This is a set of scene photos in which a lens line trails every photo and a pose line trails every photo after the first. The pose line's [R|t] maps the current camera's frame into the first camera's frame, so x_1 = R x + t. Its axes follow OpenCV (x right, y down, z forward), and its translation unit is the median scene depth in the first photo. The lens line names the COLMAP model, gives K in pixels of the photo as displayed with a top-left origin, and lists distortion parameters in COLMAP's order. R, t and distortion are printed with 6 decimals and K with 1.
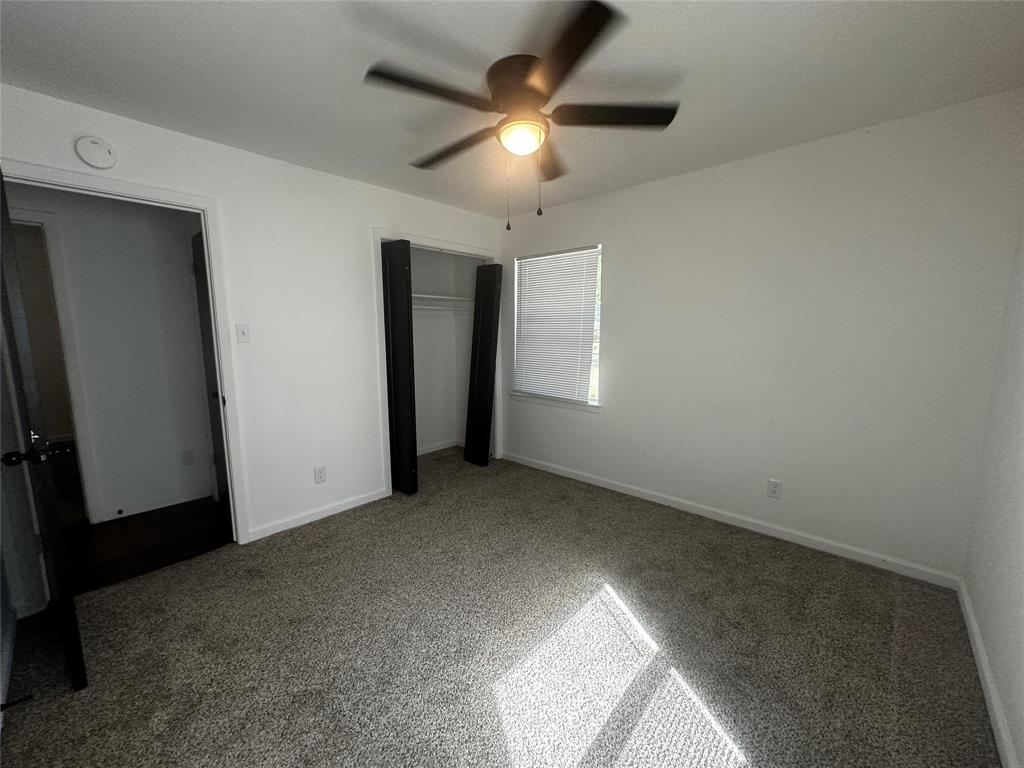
lens RADIAL K [[407.5, 0, 513.4], [0, 407.5, 384.6], [0, 0, 1]] dist [-0.000650, 0.001189]
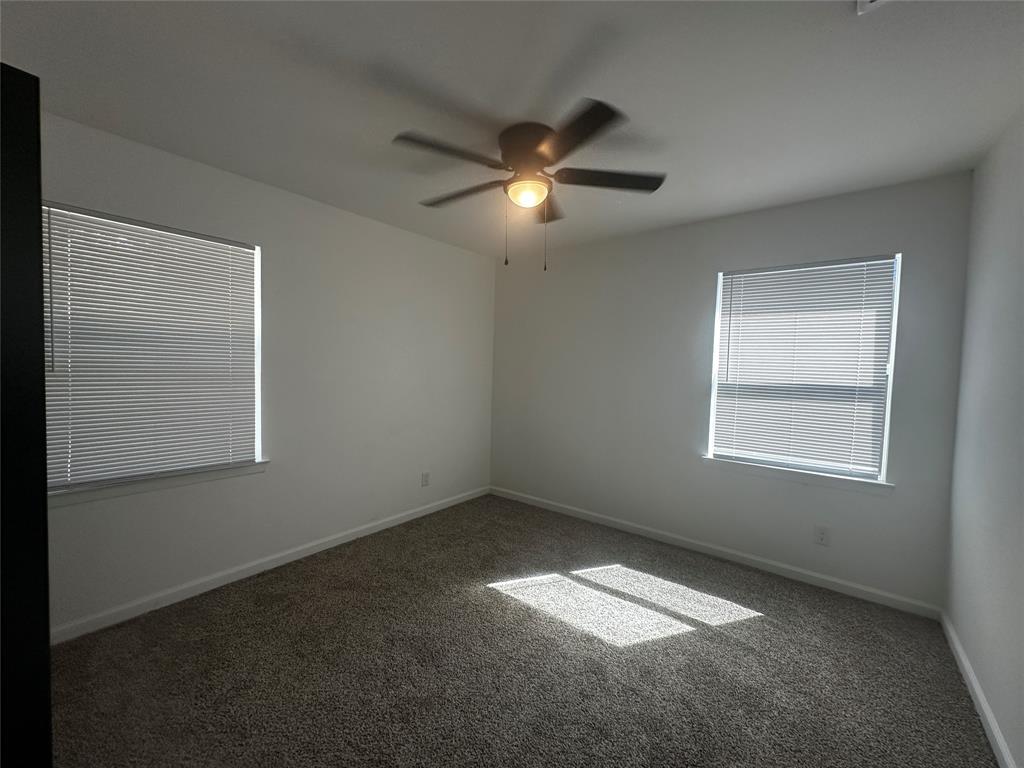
lens RADIAL K [[407.5, 0, 514.0], [0, 407.5, 384.2], [0, 0, 1]] dist [-0.000650, 0.001189]
pose [[-0.059685, -0.049969, 0.996966, -0.766215], [0.113995, 0.991871, 0.056538, -0.106890], [-0.991687, 0.117023, -0.053503, 0.801067]]
